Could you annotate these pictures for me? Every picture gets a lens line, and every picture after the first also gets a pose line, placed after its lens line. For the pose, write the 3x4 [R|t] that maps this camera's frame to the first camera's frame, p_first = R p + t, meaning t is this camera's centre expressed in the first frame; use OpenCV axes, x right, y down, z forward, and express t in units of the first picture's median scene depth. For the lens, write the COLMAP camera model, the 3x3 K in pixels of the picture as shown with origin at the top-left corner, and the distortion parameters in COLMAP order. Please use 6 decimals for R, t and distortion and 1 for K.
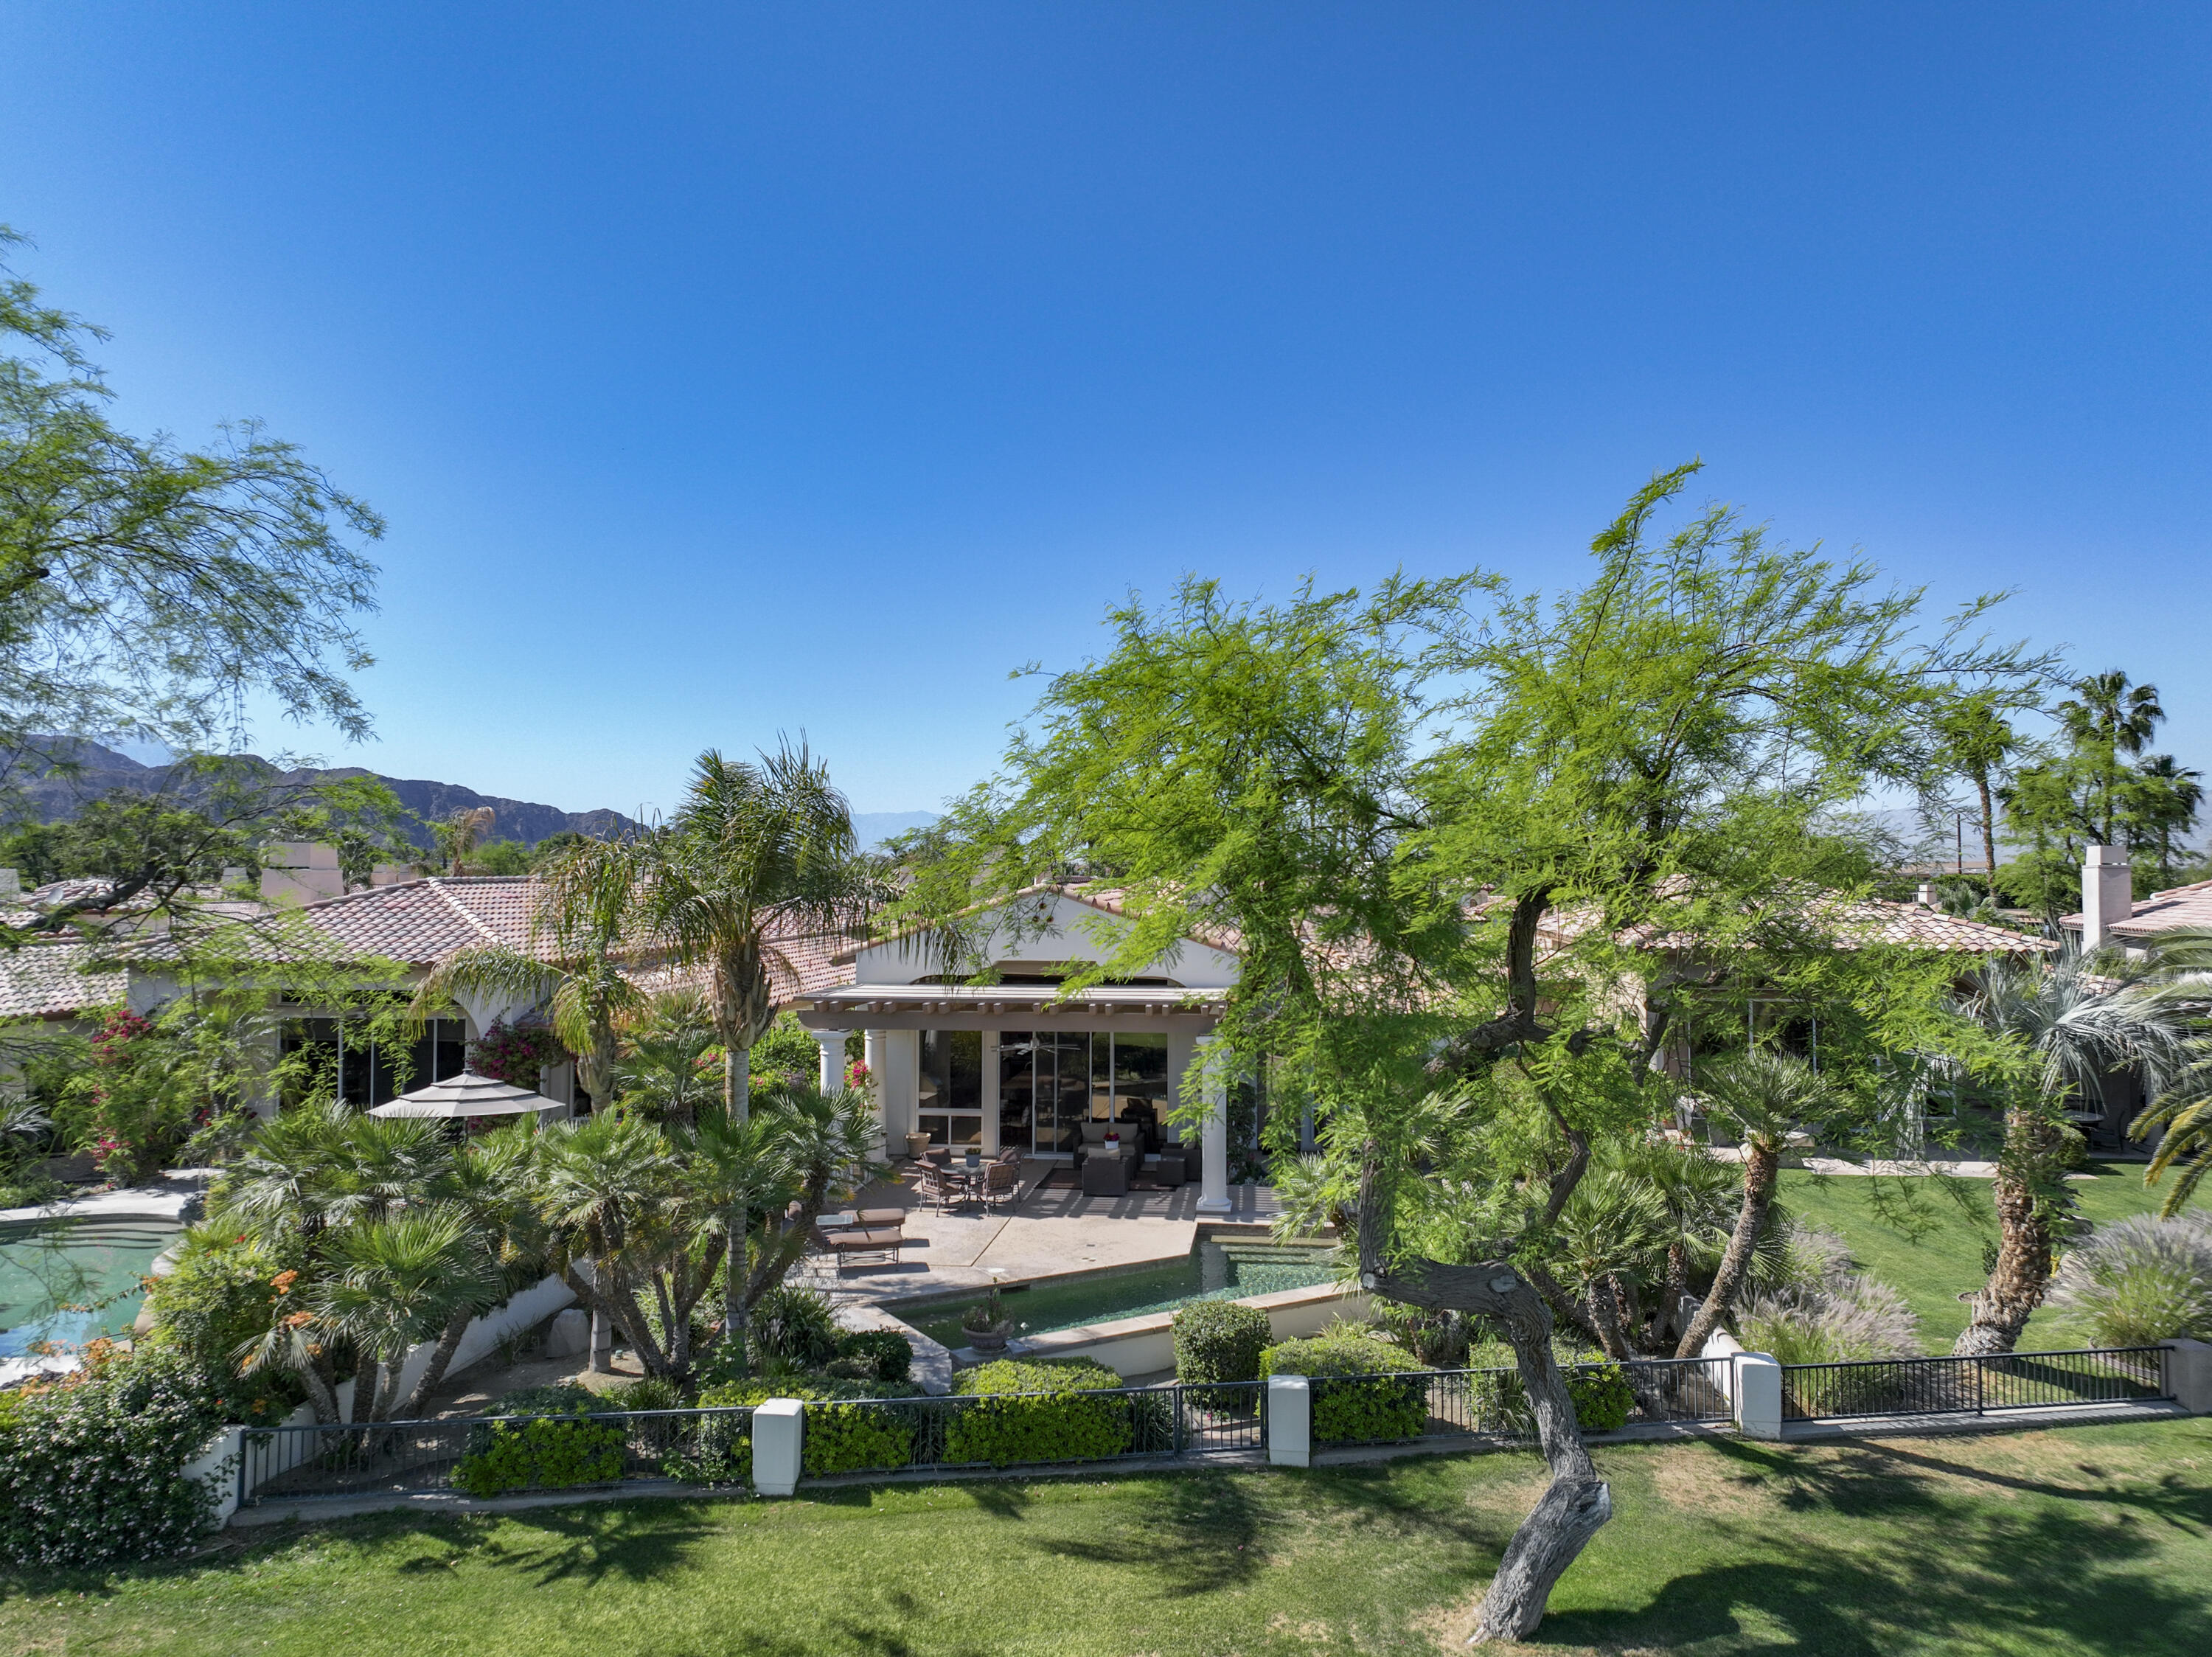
lens RADIAL K [[1551.3, 0, 1103.5], [0, 1551.3, 826.2], [0, 0, 1]] dist [-0.009101, 0.024271]
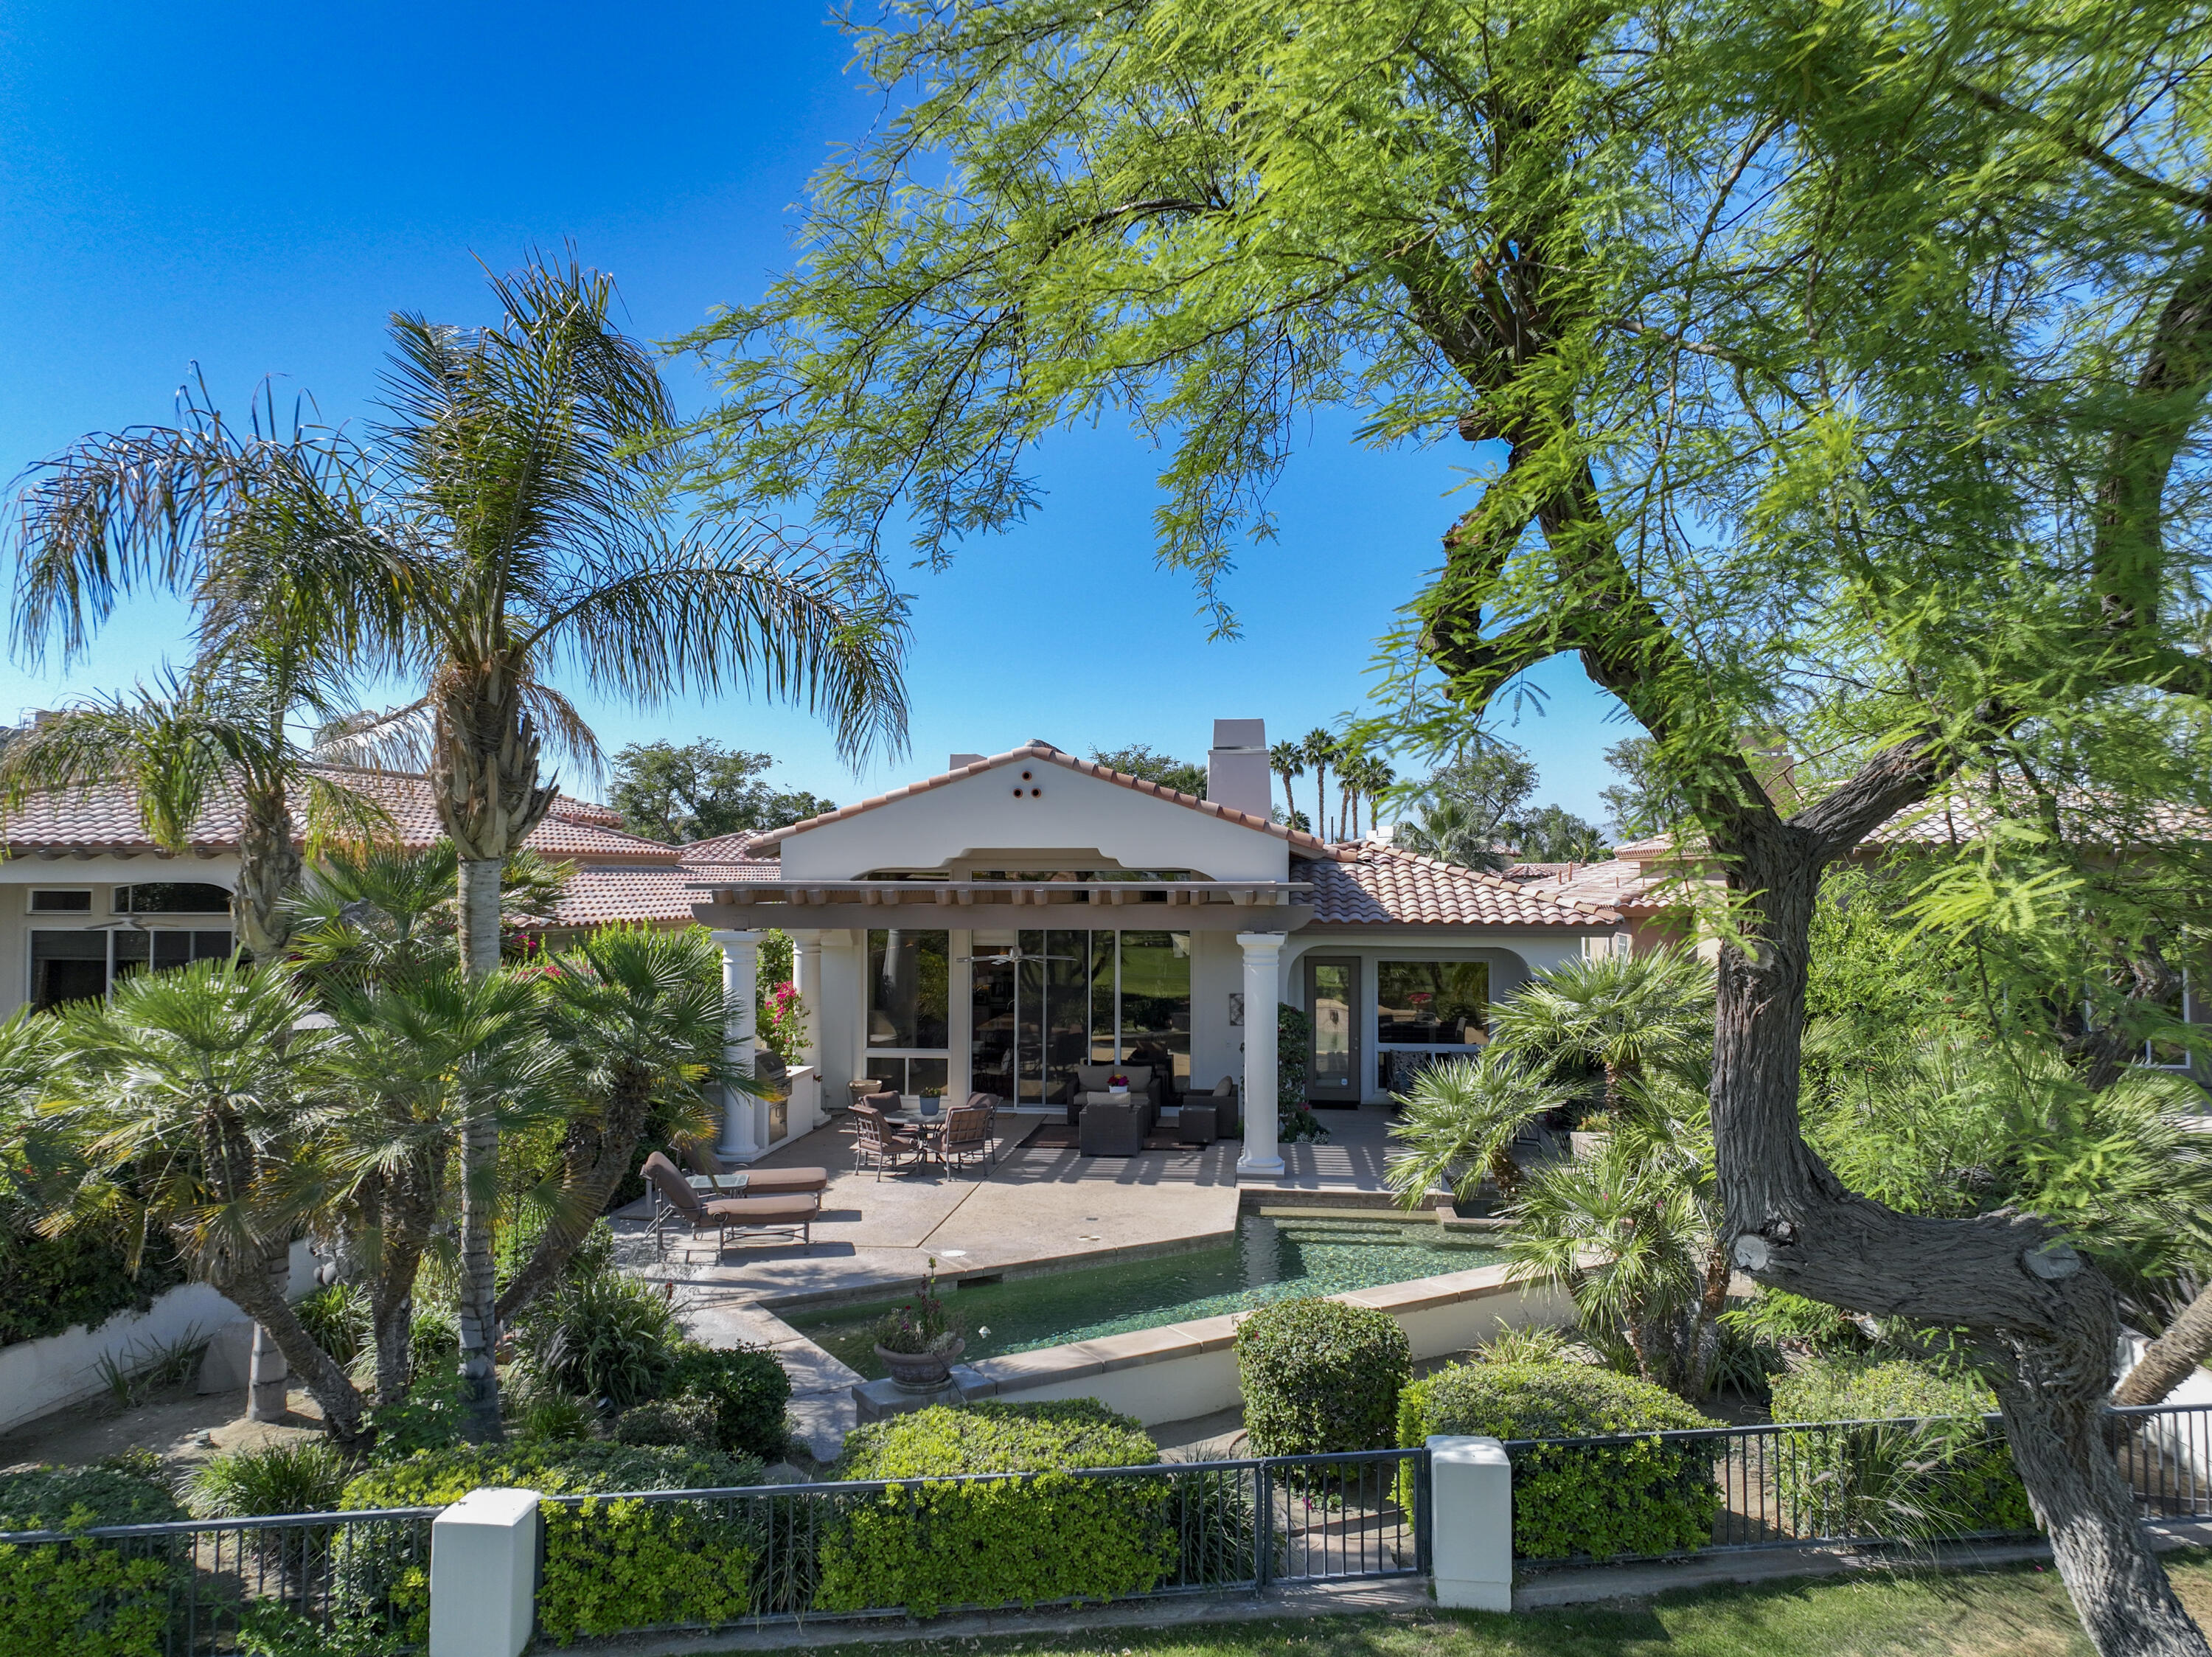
lens RADIAL K [[1551.3, 0, 1103.5], [0, 1551.3, 826.2], [0, 0, 1]] dist [-0.009101, 0.024271]
pose [[0.999994, 0.000053, 0.003359, -0.007452], [-0.000058, 0.999999, 0.001381, 0.126645], [-0.003359, -0.001381, 0.999993, 0.413479]]
